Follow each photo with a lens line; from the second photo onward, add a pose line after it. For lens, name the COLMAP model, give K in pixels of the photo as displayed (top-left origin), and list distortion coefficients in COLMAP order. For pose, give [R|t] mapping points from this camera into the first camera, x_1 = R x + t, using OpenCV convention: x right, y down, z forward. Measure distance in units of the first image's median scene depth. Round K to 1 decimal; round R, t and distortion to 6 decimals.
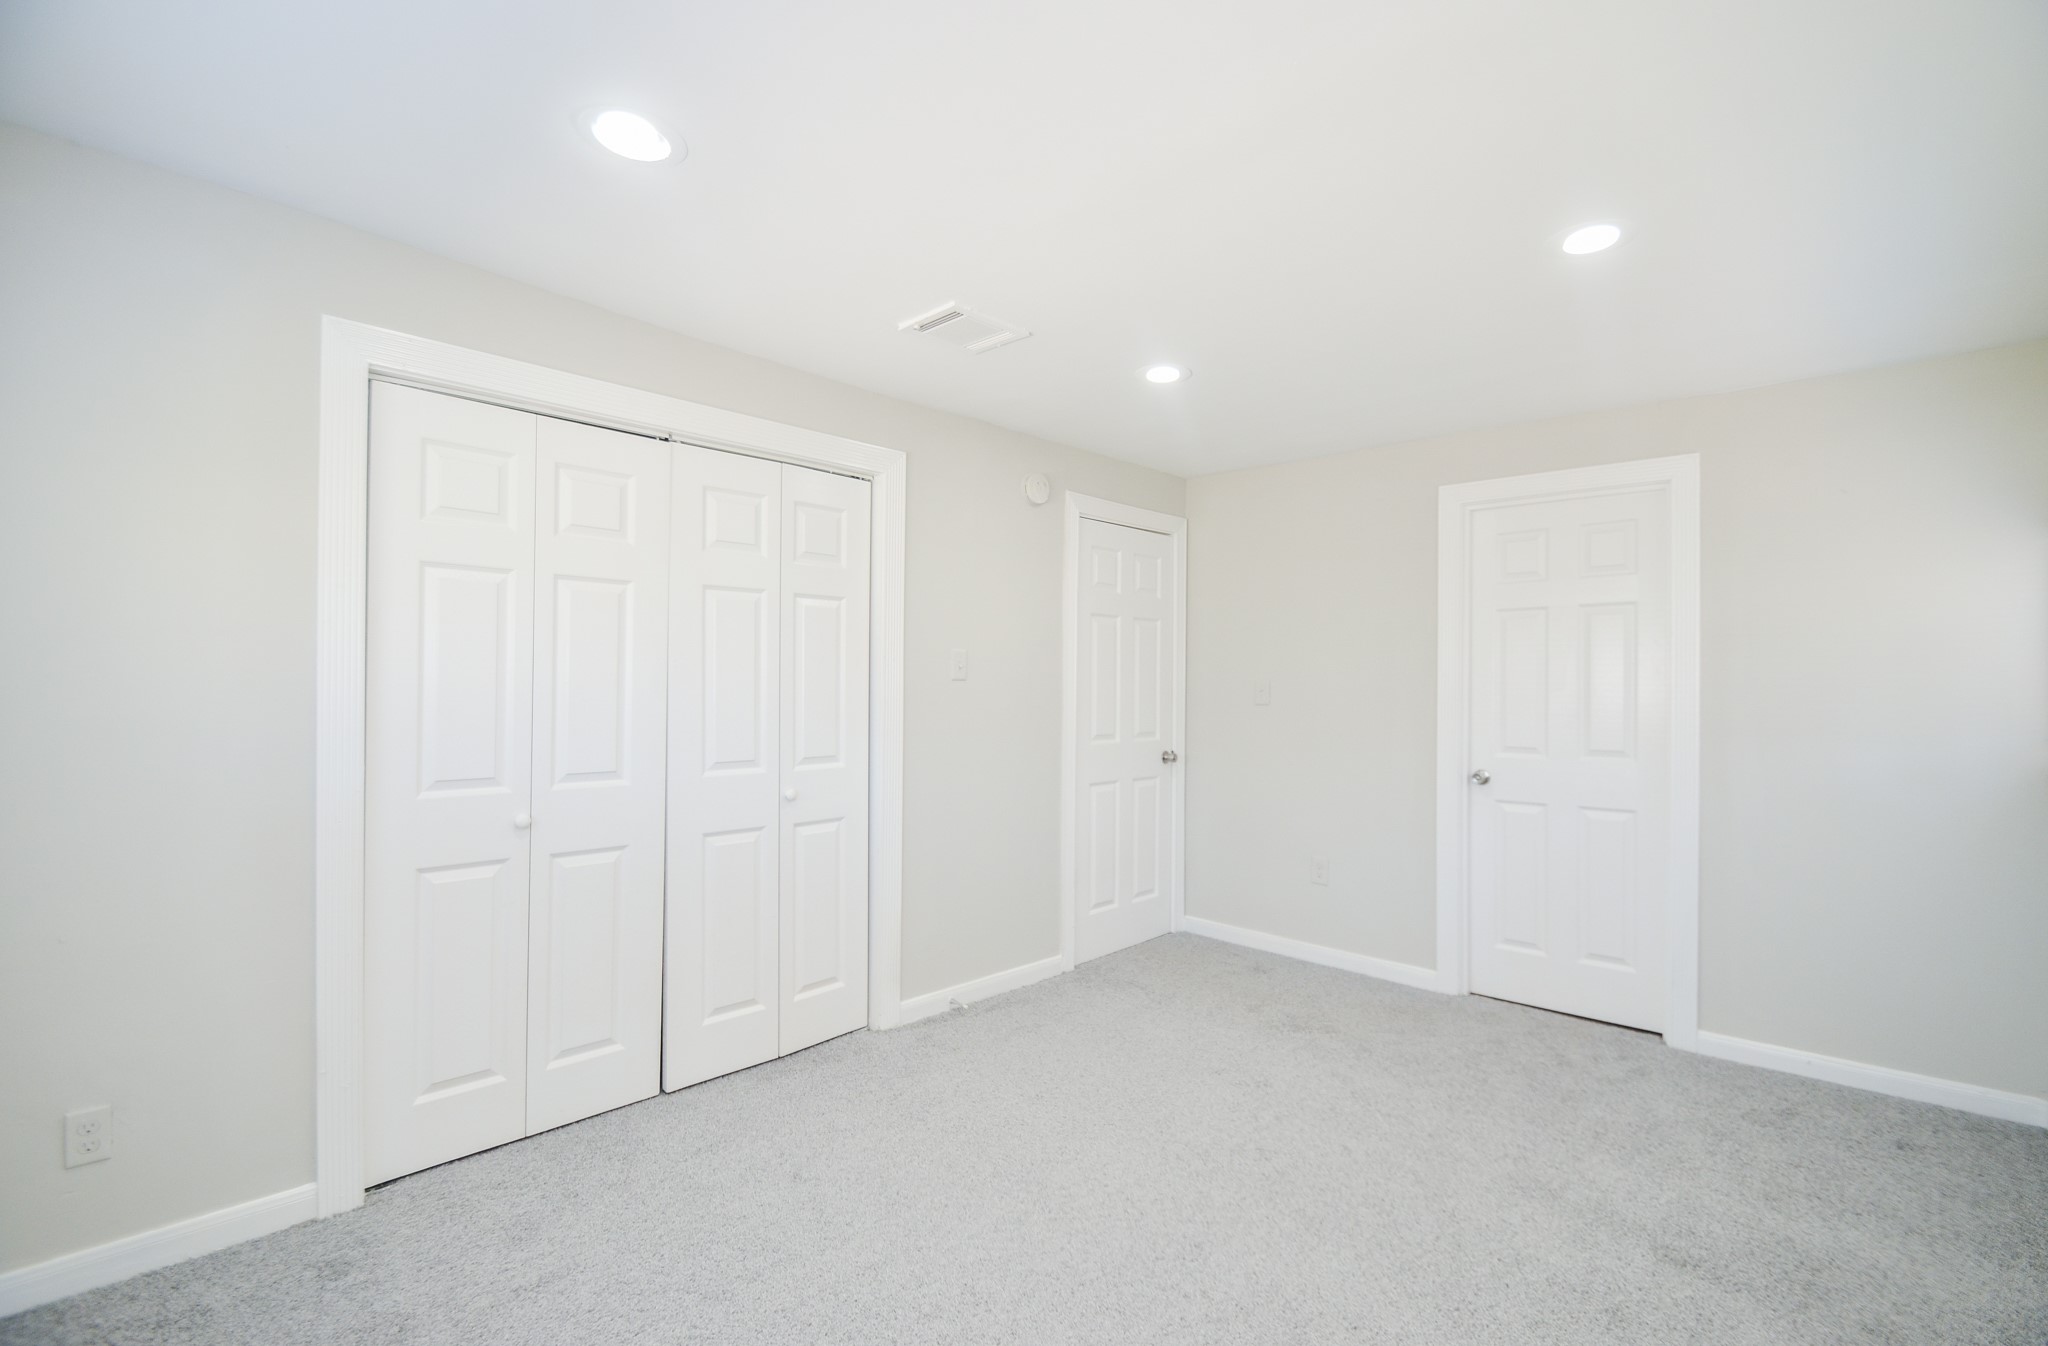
lens RADIAL K [[909.2, 0, 1011.2], [0, 909.2, 681.0], [0, 0, 1]] dist [0.011438, -0.014764]
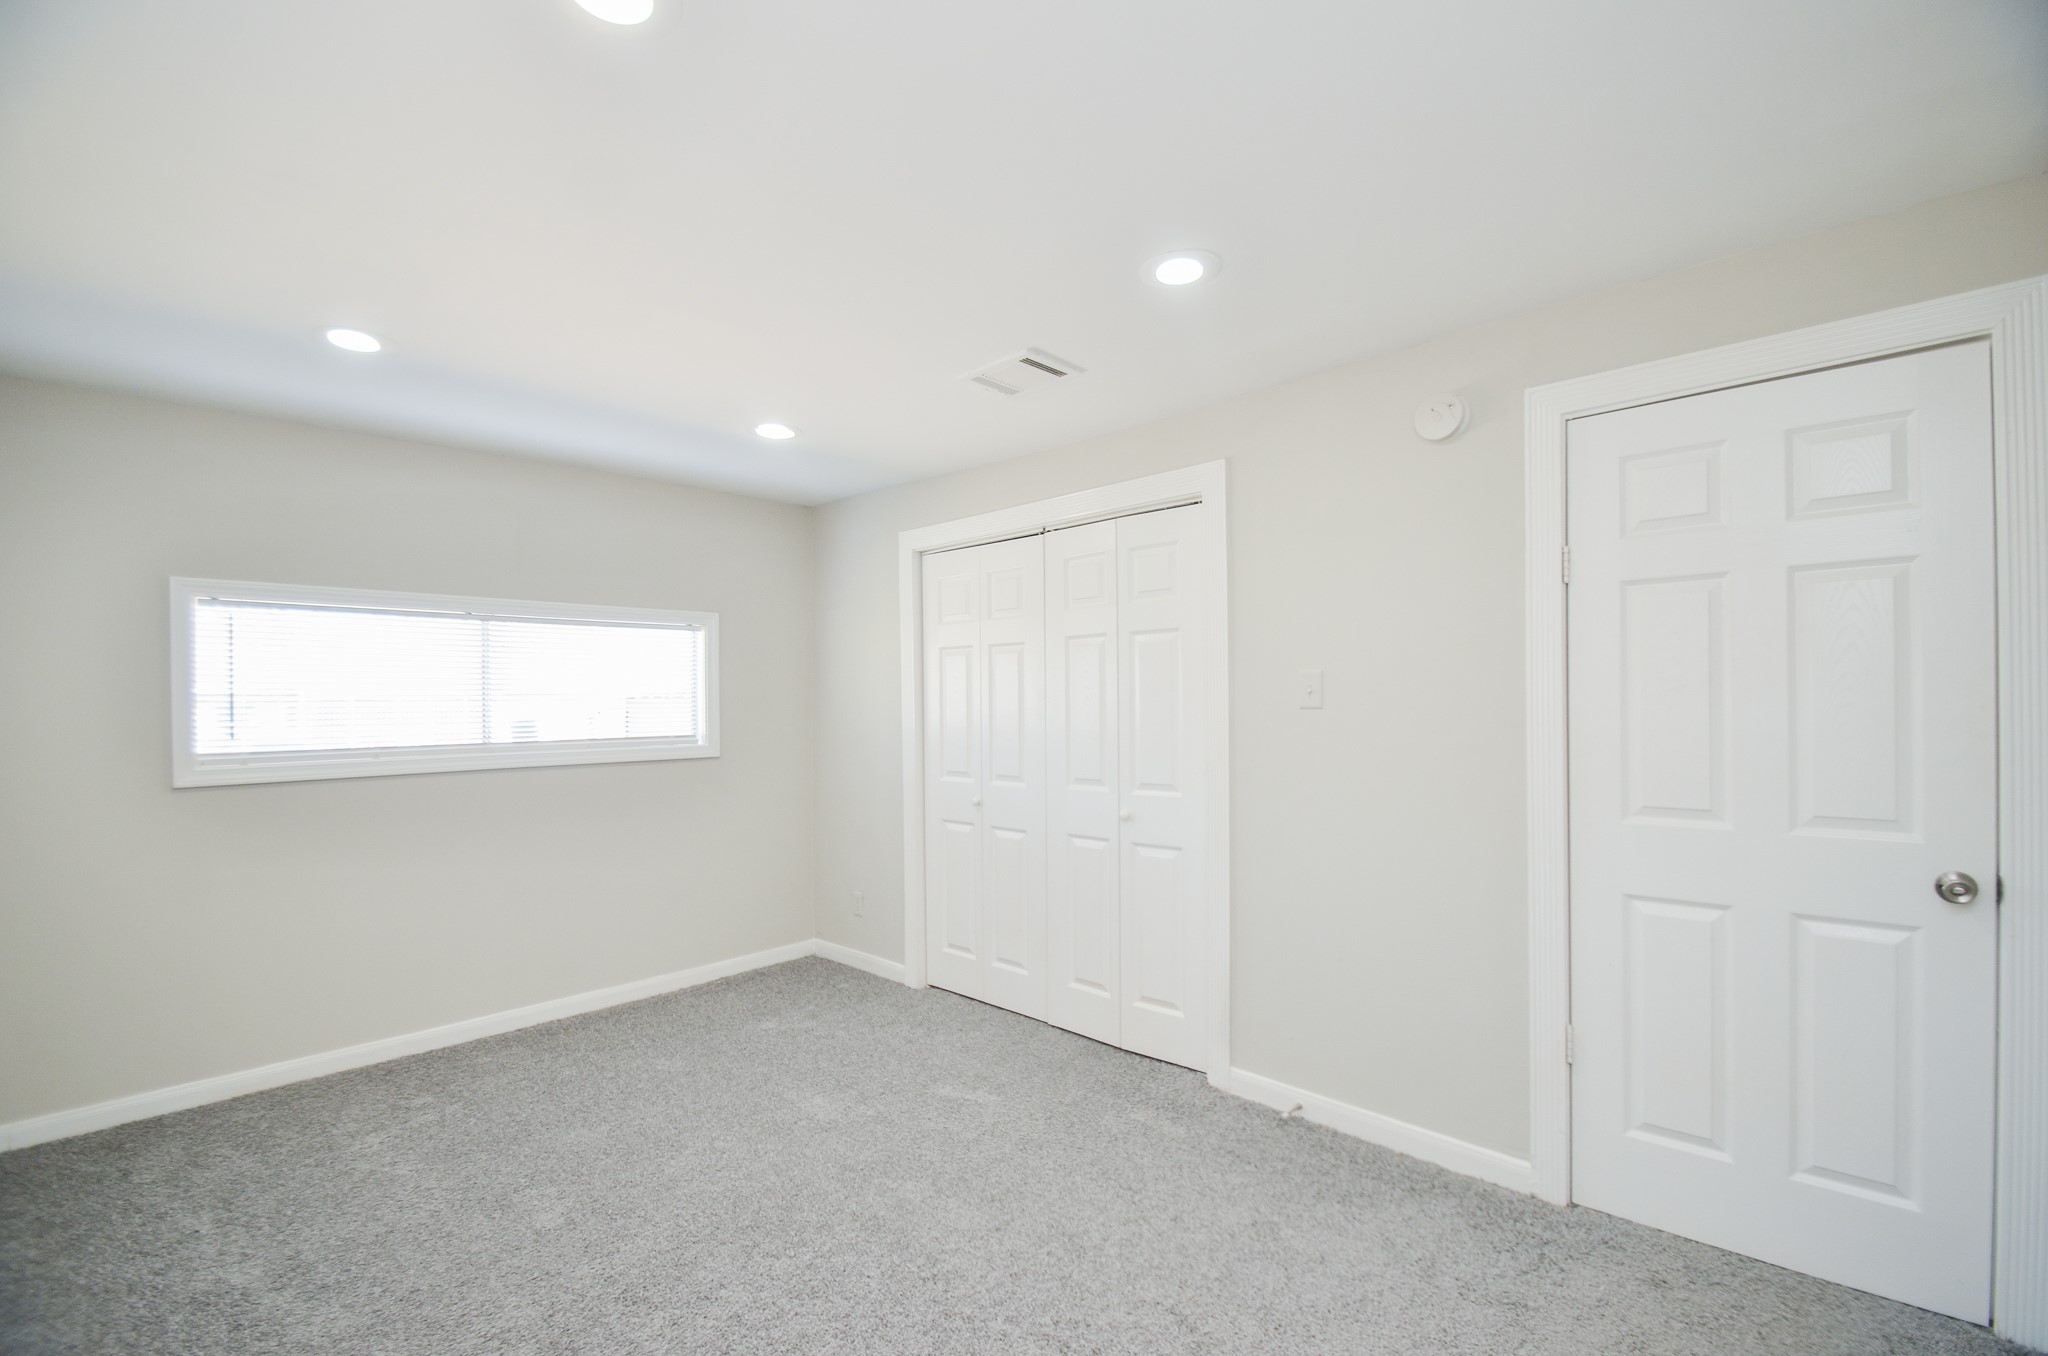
lens RADIAL K [[927.0, 0, 1024.0], [0, 927.0, 678.0], [0, 0, 1]] dist [-0.002198, -0.000244]
pose [[-0.004046, -0.035193, -0.999372, 0.824870], [0.015543, 0.999258, -0.035252, -0.002722], [0.999871, -0.015676, -0.003496, 0.819381]]
